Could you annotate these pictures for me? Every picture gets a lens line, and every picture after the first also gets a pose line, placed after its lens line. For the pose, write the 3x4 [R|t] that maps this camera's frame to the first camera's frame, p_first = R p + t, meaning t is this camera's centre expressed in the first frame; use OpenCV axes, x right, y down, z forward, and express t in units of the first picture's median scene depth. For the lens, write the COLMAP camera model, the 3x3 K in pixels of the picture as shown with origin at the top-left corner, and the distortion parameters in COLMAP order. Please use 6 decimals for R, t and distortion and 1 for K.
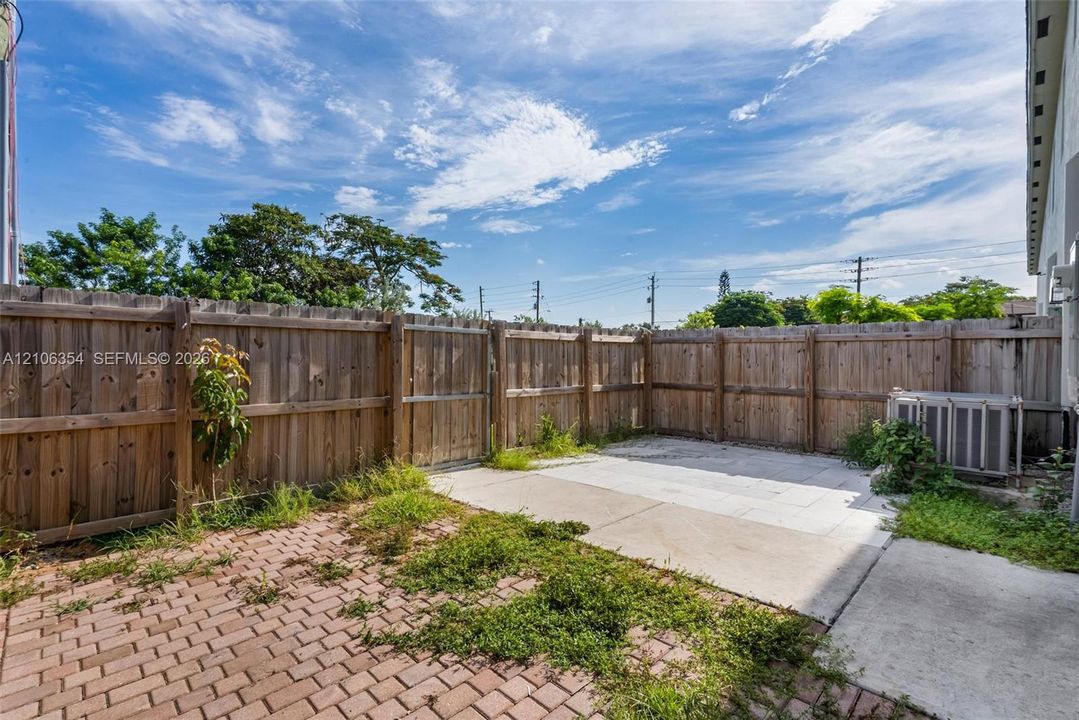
lens RADIAL K [[492.8, 0, 539.5], [0, 492.8, 360.0], [0, 0, 1]] dist [-0.009658, 0.001383]
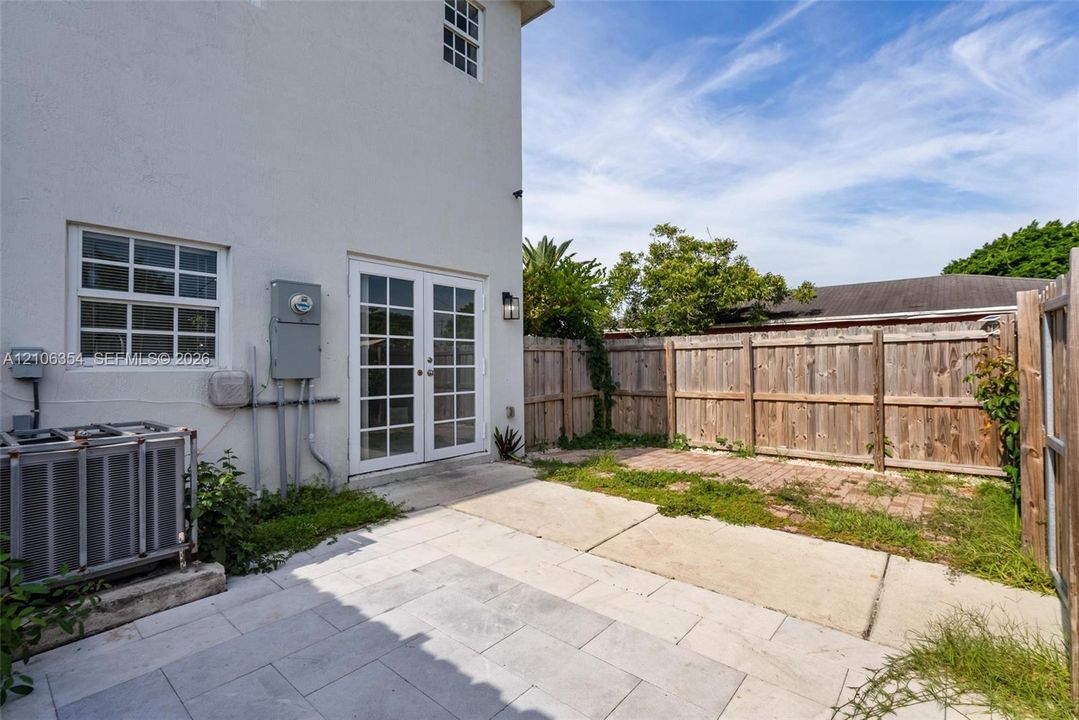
lens RADIAL K [[492.8, 0, 539.5], [0, 492.8, 360.0], [0, 0, 1]] dist [-0.009658, 0.001383]
pose [[-0.996718, 0.002594, -0.080914, 0.466255], [0.002741, 0.999995, -0.001704, -0.013876], [0.080909, -0.001921, -0.996720, 2.101192]]
